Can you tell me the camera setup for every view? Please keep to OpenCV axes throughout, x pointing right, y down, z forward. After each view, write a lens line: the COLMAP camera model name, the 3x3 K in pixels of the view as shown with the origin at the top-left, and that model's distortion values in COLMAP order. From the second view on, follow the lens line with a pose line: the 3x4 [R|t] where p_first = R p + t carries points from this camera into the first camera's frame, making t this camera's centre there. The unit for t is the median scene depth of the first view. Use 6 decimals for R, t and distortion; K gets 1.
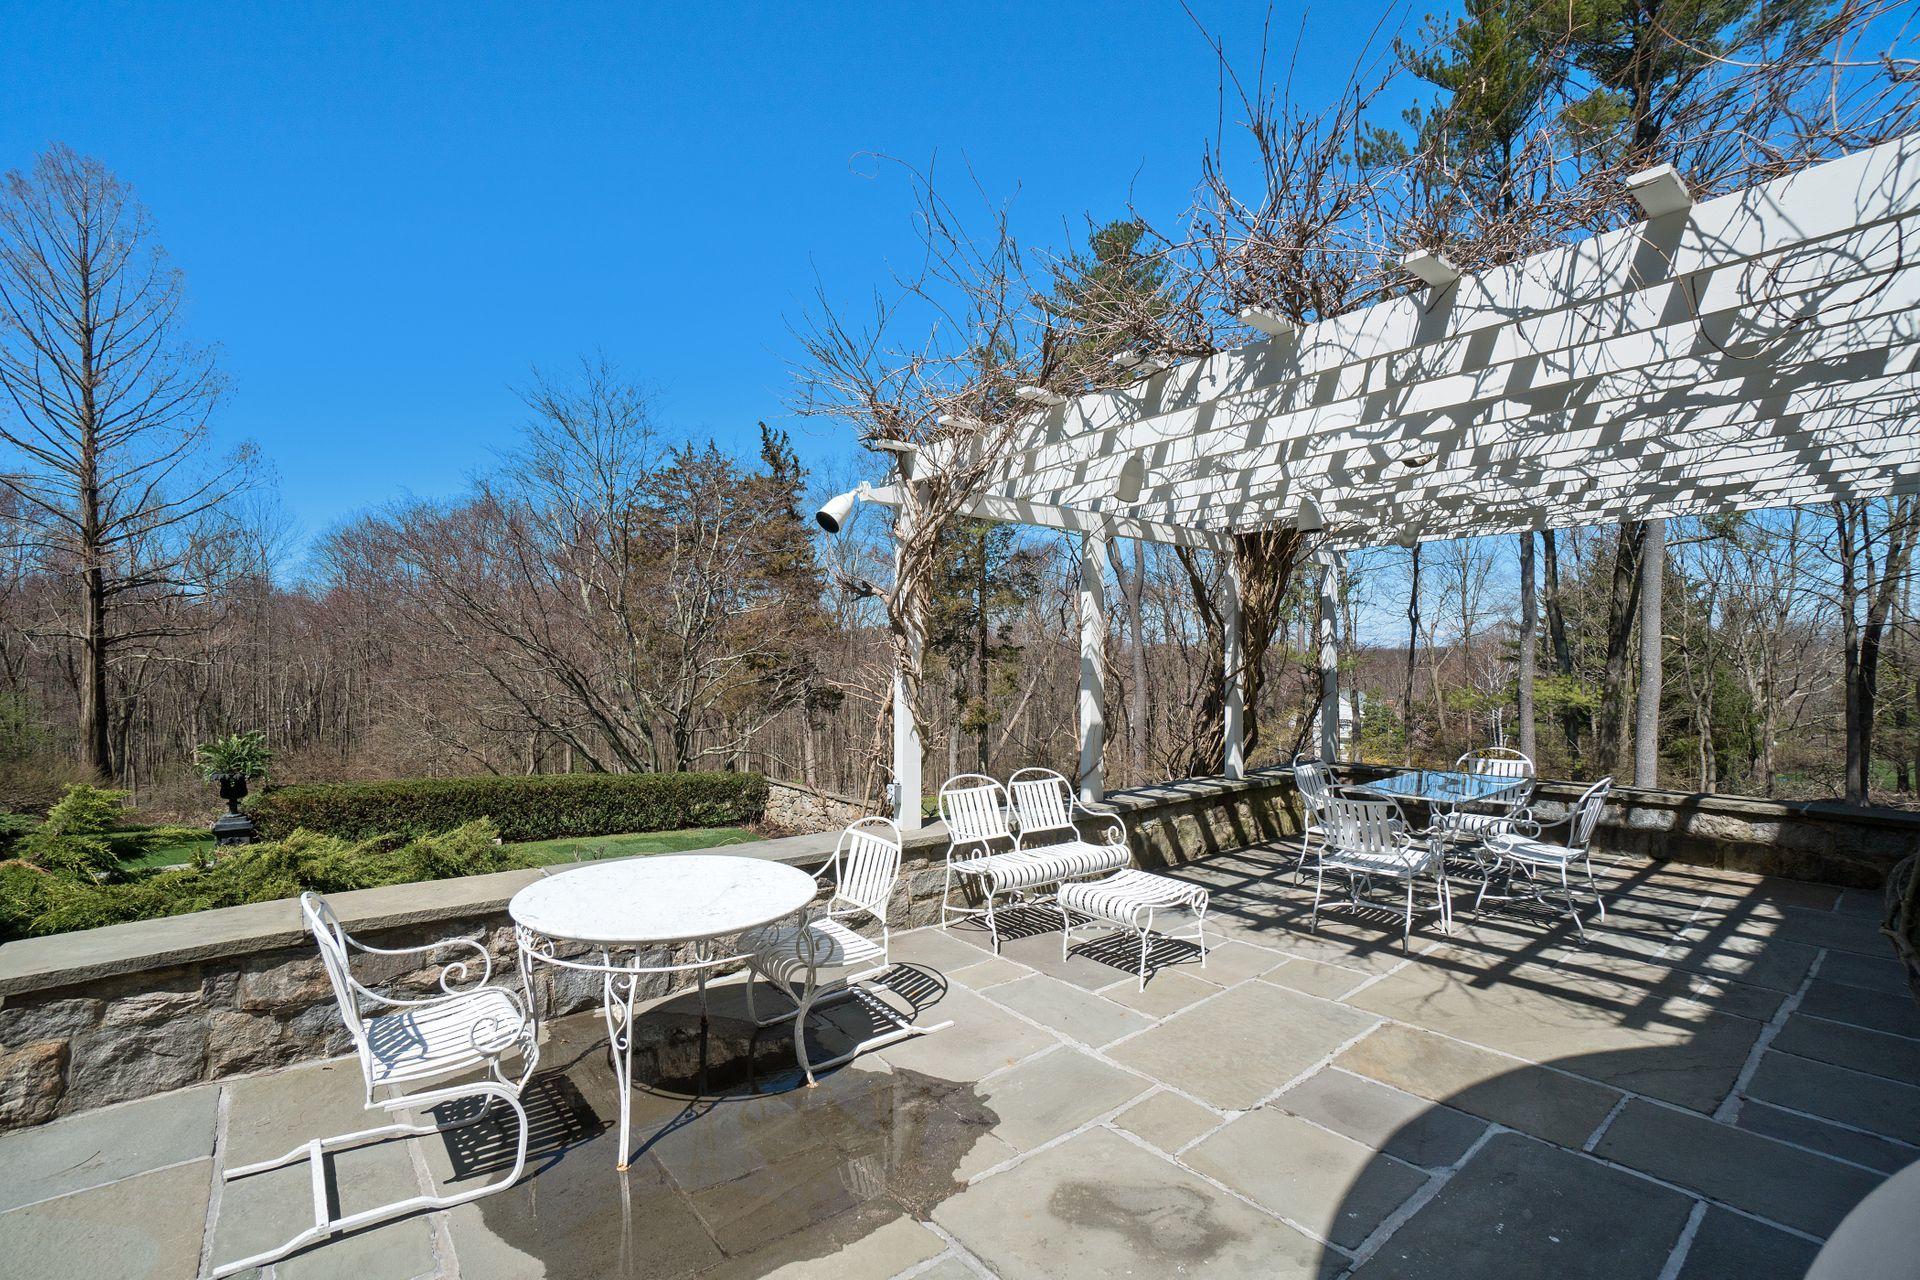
lens RADIAL K [[837.1, 0, 958.0], [0, 837.1, 643.9], [0, 0, 1]] dist [-0.004332, -0.000236]
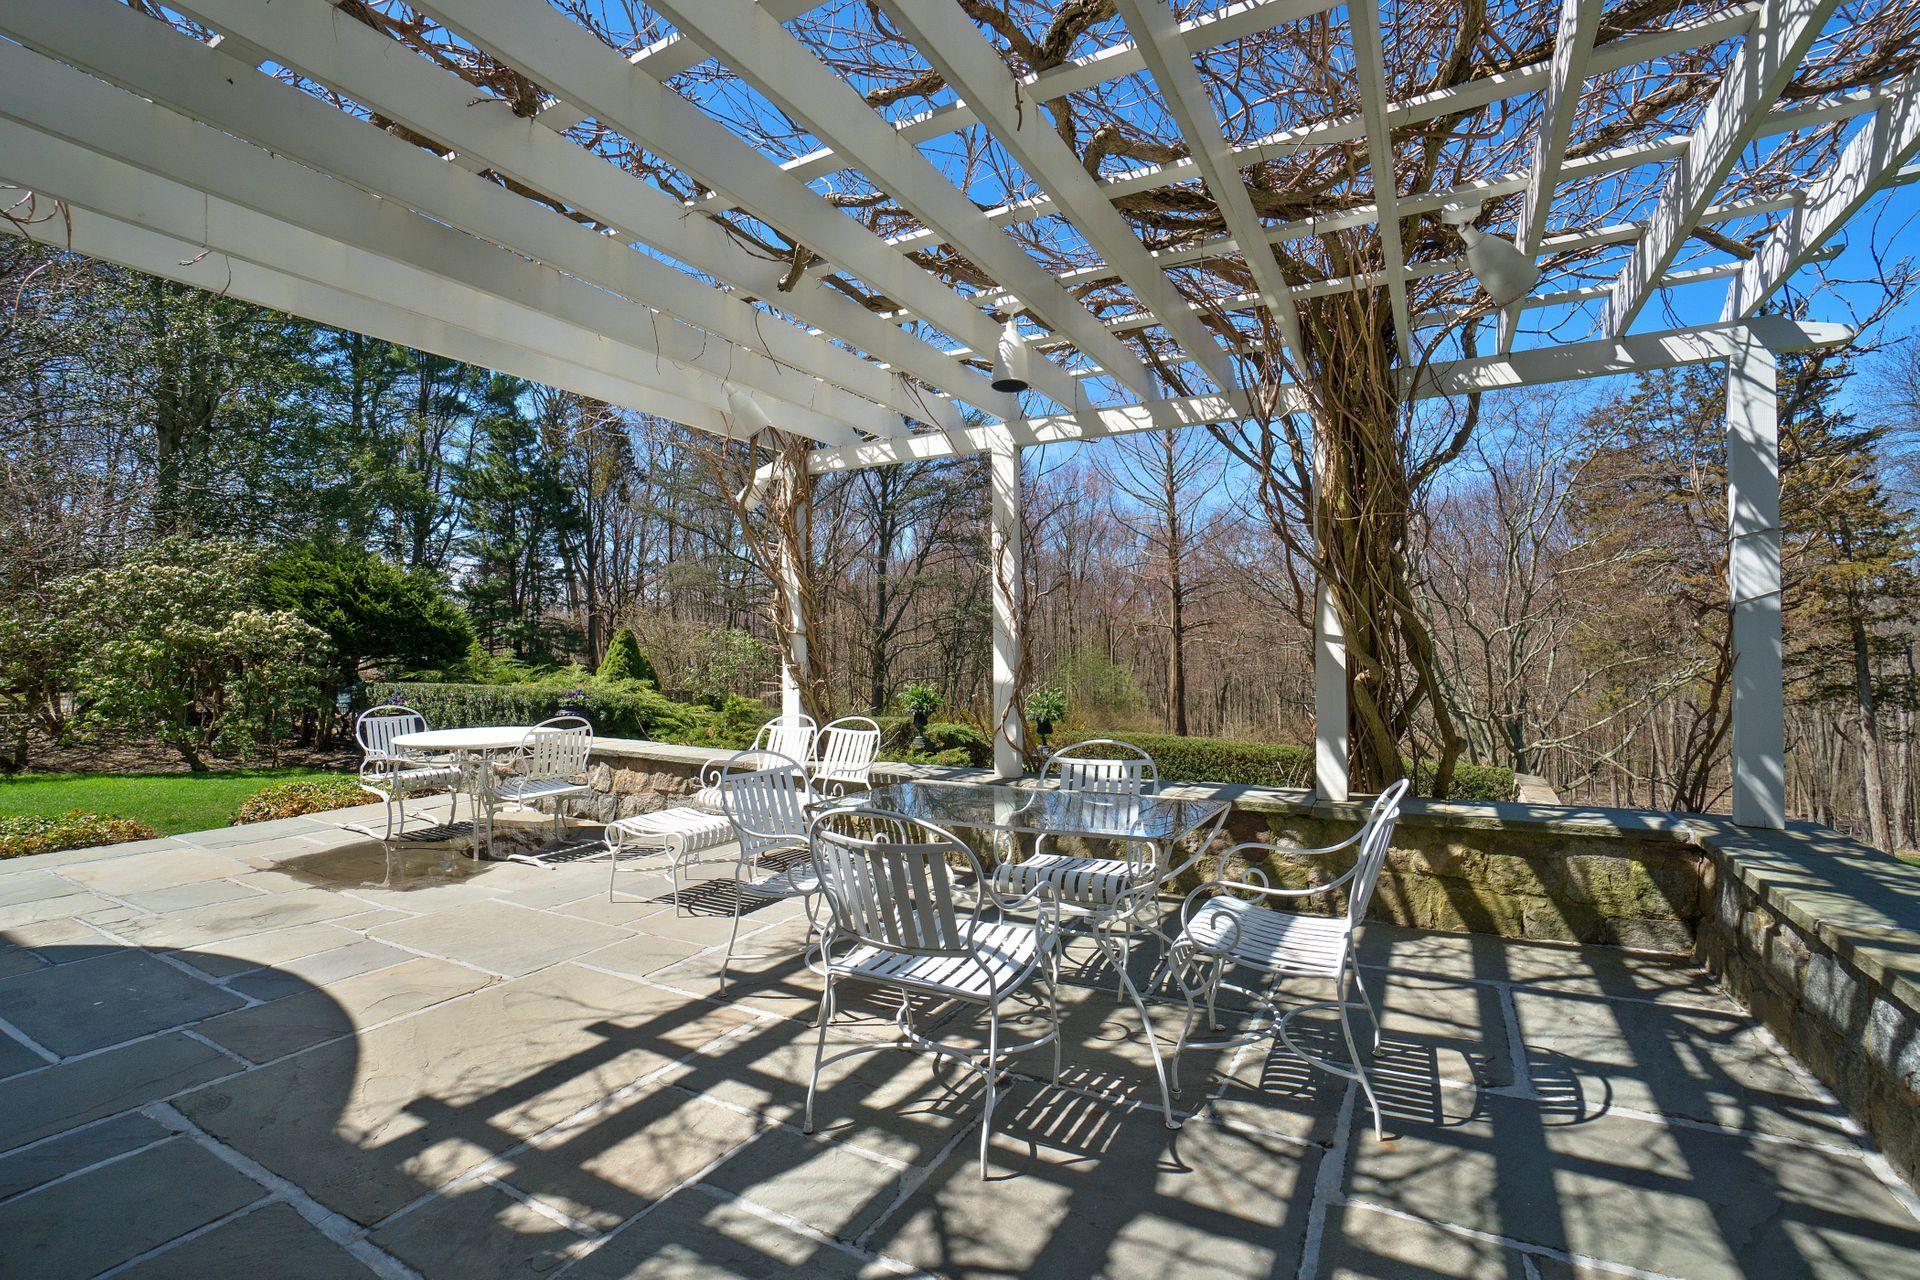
lens RADIAL K [[874.6, 0, 954.4], [0, 874.6, 643.0], [0, 0, 1]] dist [-0.016505, 0.000191]
pose [[0.350914, 0.000078, -0.936408, 1.381392], [0.007049, 0.999971, 0.002725, 0.091863], [0.936381, -0.007557, 0.350903, 1.013298]]
